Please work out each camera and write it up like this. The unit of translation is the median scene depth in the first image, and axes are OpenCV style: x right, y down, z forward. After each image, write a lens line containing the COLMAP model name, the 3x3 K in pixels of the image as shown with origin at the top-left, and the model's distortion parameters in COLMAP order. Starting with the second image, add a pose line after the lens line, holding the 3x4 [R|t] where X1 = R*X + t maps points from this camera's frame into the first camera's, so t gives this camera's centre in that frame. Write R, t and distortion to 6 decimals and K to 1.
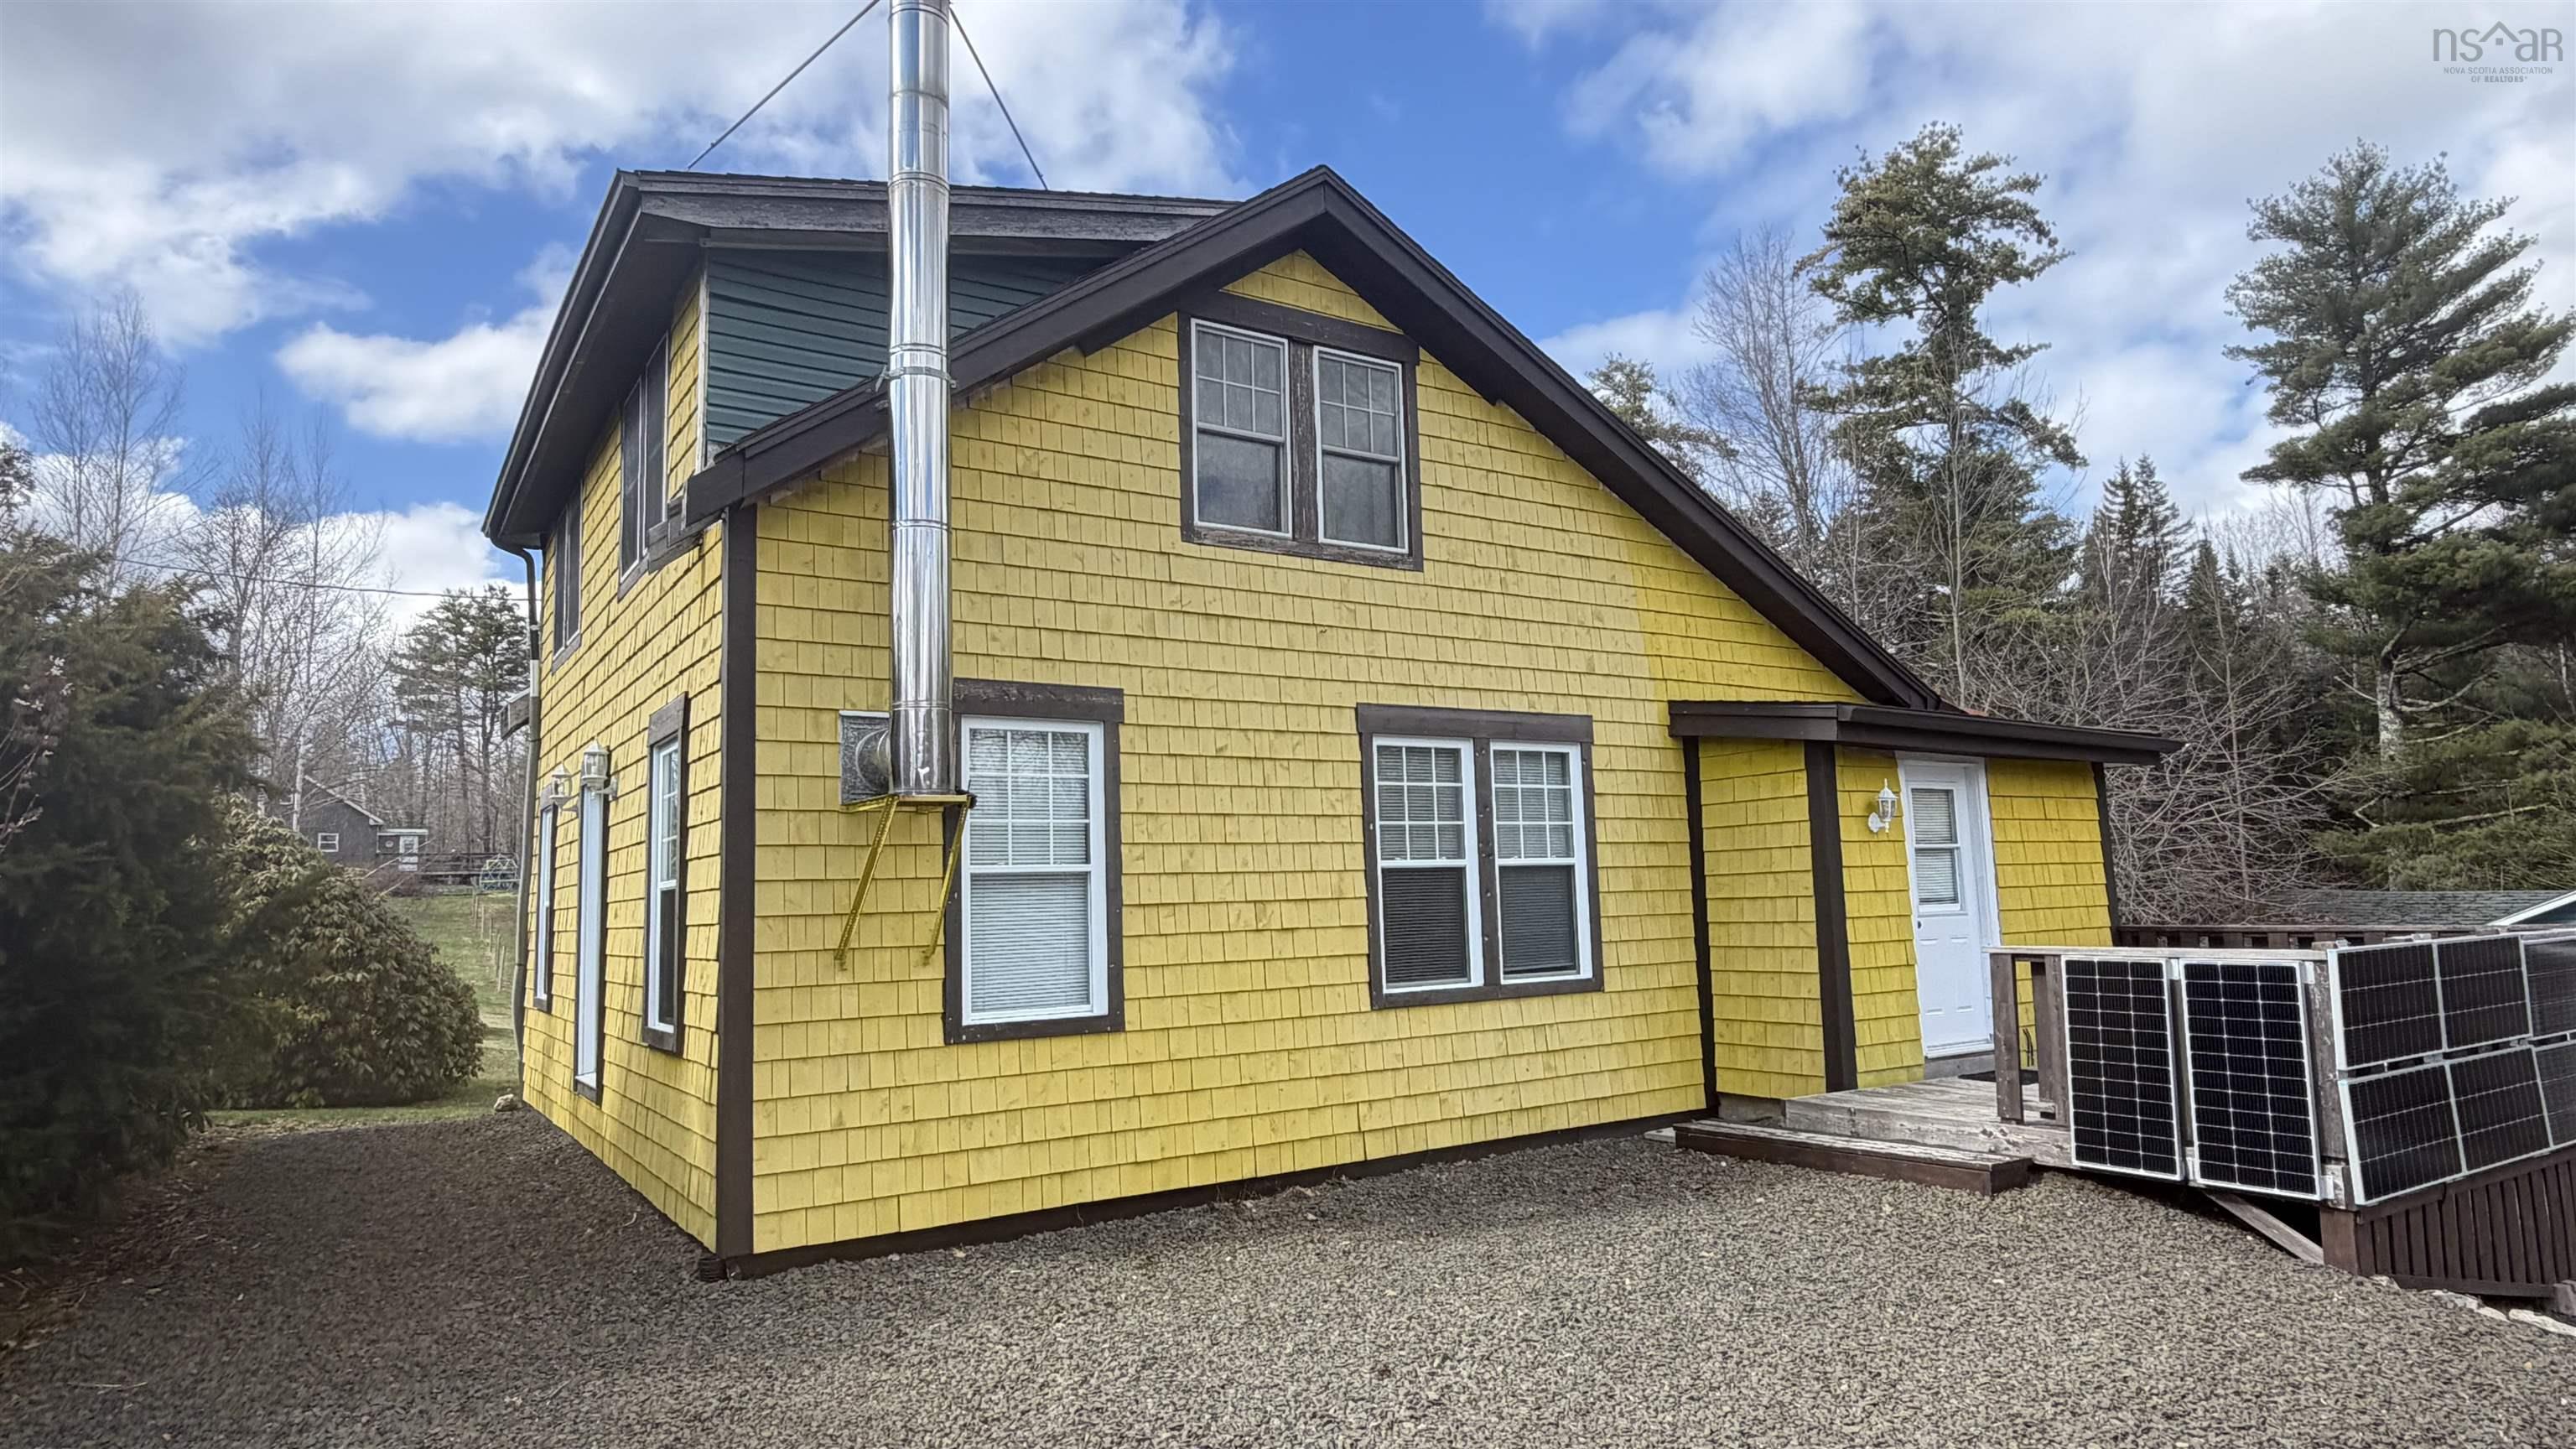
lens RADIAL K [[1464.4, 0, 1279.1], [0, 1464.4, 776.5], [0, 0, 1]] dist [0.004547, 0.004334]
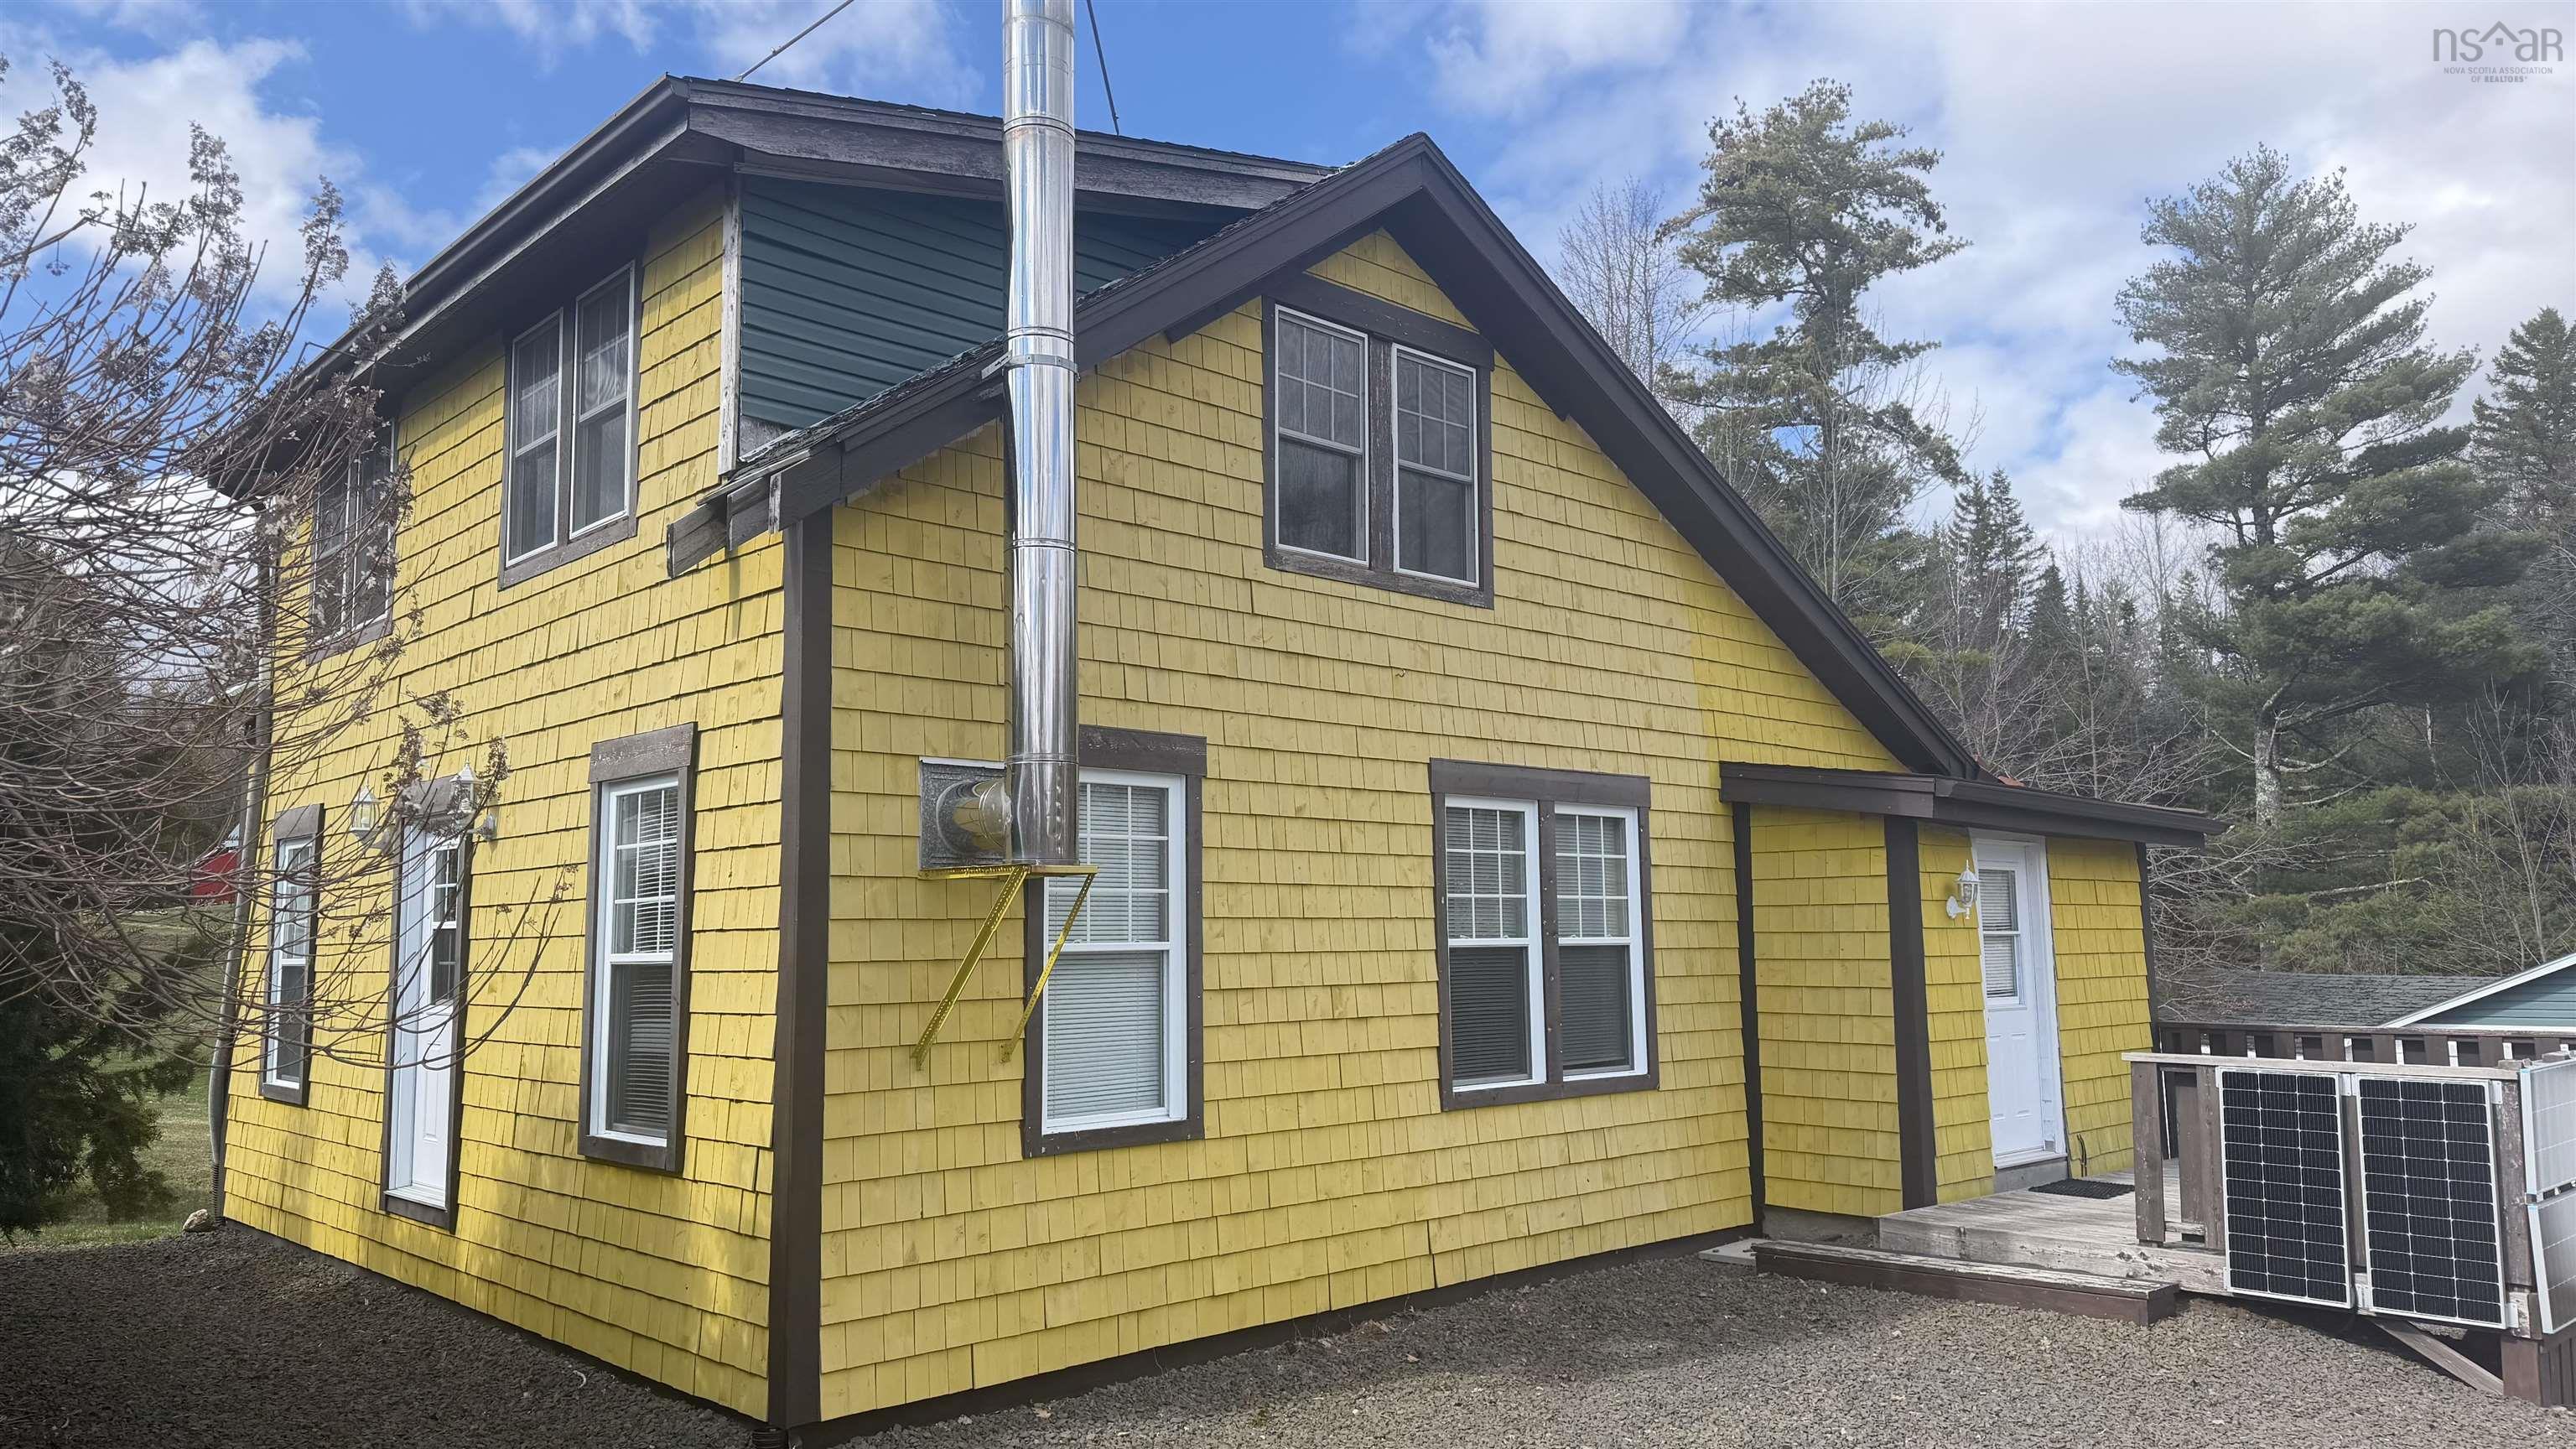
lens RADIAL K [[1789.5, 0, 1277.9], [0, 1789.5, 776.3], [0, 0, 1]] dist [0.111957, -0.110080]
pose [[0.983118, 0.036516, 0.179292, -0.216491], [-0.034756, 0.999312, -0.012949, -0.021254], [-0.179642, 0.006499, 0.983711, -0.032427]]
